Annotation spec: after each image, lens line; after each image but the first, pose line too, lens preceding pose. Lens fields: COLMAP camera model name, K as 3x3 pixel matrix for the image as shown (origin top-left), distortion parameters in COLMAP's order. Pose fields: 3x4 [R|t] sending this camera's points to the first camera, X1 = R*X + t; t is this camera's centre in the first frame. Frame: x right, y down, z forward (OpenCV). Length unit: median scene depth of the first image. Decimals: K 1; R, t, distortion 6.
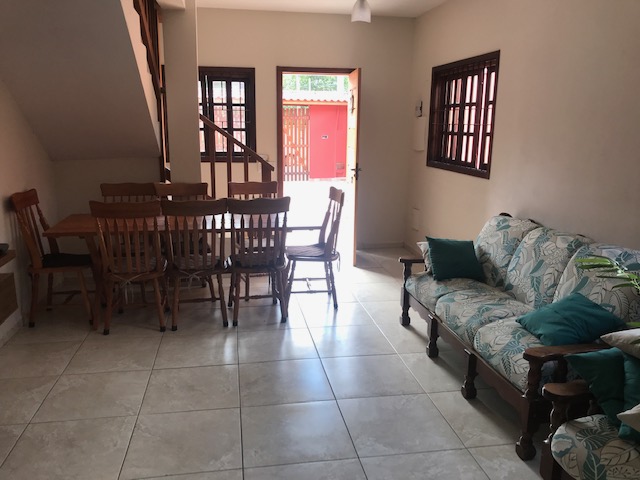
lens RADIAL K [[522.6, 0, 323.3], [0, 522.6, 239.2], [0, 0, 1]] dist [0.015786, -0.002321]
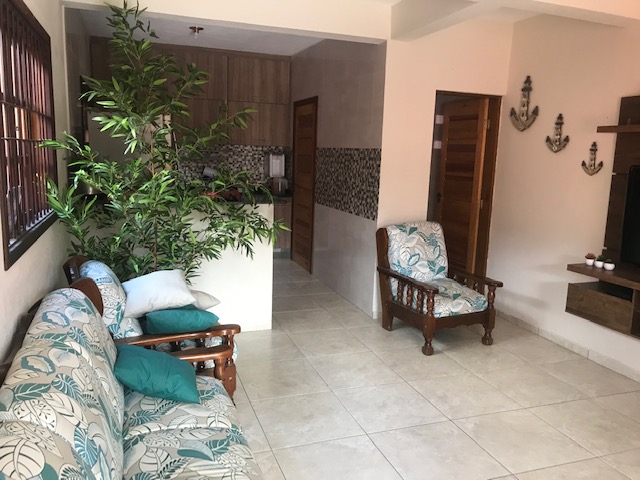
lens RADIAL K [[522.6, 0, 318.8], [0, 522.6, 239.2], [0, 0, 1]] dist [0.015786, -0.002321]
pose [[-0.984121, -0.013764, -0.176966, 0.238860], [-0.080400, 0.923413, 0.375293, -0.257502], [0.158248, 0.383562, -0.909856, 1.161391]]
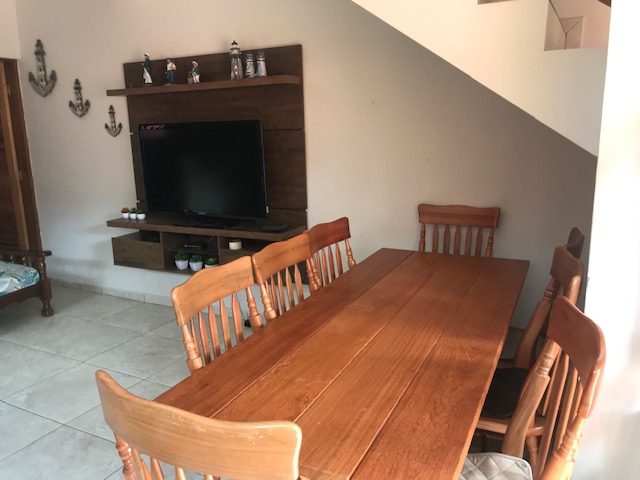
lens RADIAL K [[522.6, 0, 316.2], [0, 522.6, 238.7], [0, 0, 1]] dist [0.015786, -0.002321]
pose [[-0.607940, 0.167324, -0.776152, 0.172176], [-0.162433, 0.930657, 0.327861, -0.261896], [0.777191, 0.325392, -0.538604, 1.258819]]
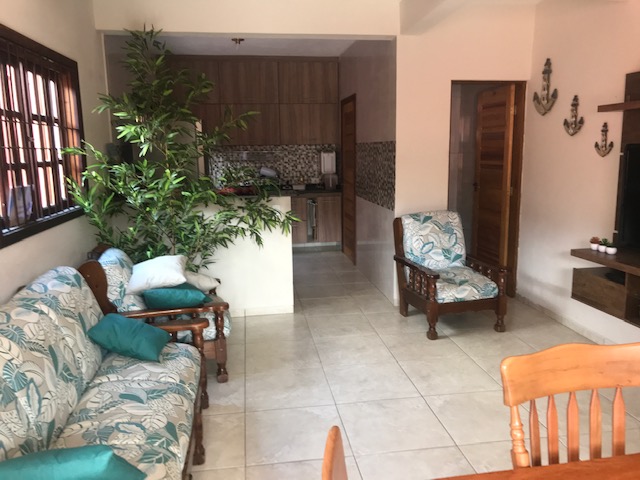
lens RADIAL K [[522.6, 0, 322.1], [0, 522.6, 239.9], [0, 0, 1]] dist [0.015786, -0.002321]
pose [[-0.999624, 0.000787, 0.027425, 0.040595], [0.011300, 0.922675, 0.385412, -0.273033], [-0.025001, 0.385577, -0.922337, 1.247198]]
